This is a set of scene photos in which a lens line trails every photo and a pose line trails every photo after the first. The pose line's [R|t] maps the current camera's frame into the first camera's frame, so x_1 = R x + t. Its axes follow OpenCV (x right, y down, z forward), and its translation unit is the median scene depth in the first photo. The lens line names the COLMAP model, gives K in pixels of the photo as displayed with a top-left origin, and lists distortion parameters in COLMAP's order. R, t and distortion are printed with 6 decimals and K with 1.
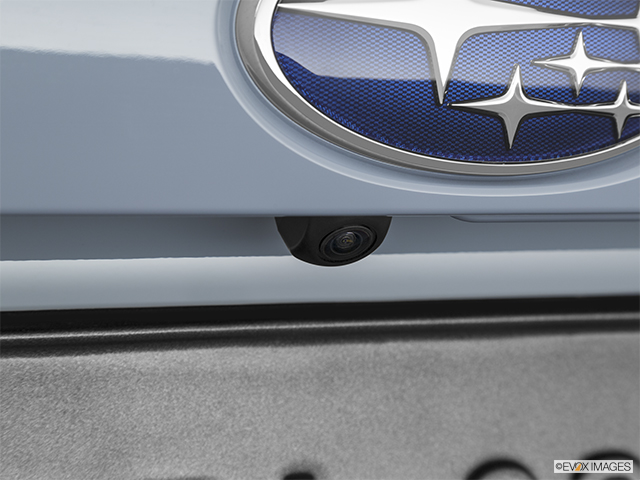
lens RADIAL K [[1880.5, 0, 320.1], [0, 1880.5, 239.8], [0, 0, 1]] dist [-0.016229, 0.000000]
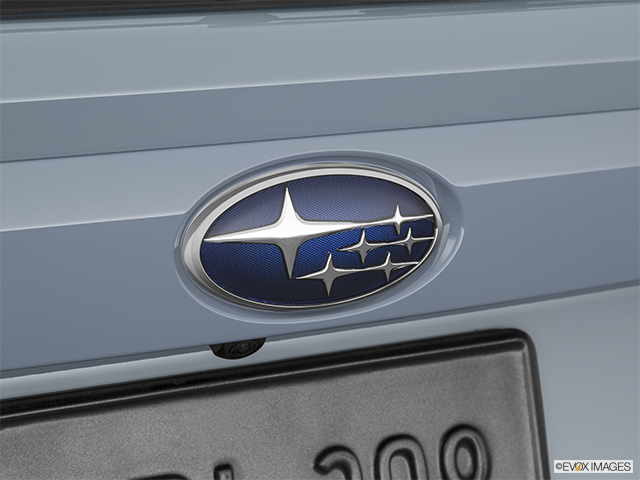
lens RADIAL K [[1836.0, 0, 319.9], [0, 1836.0, 239.9], [0, 0, 1]] dist [-0.120833, 0.000000]
pose [[0.996793, -0.049331, 0.063005, -0.018231], [0.044002, 0.995550, 0.083335, -0.230745], [-0.066836, -0.080296, 0.994528, -0.733156]]
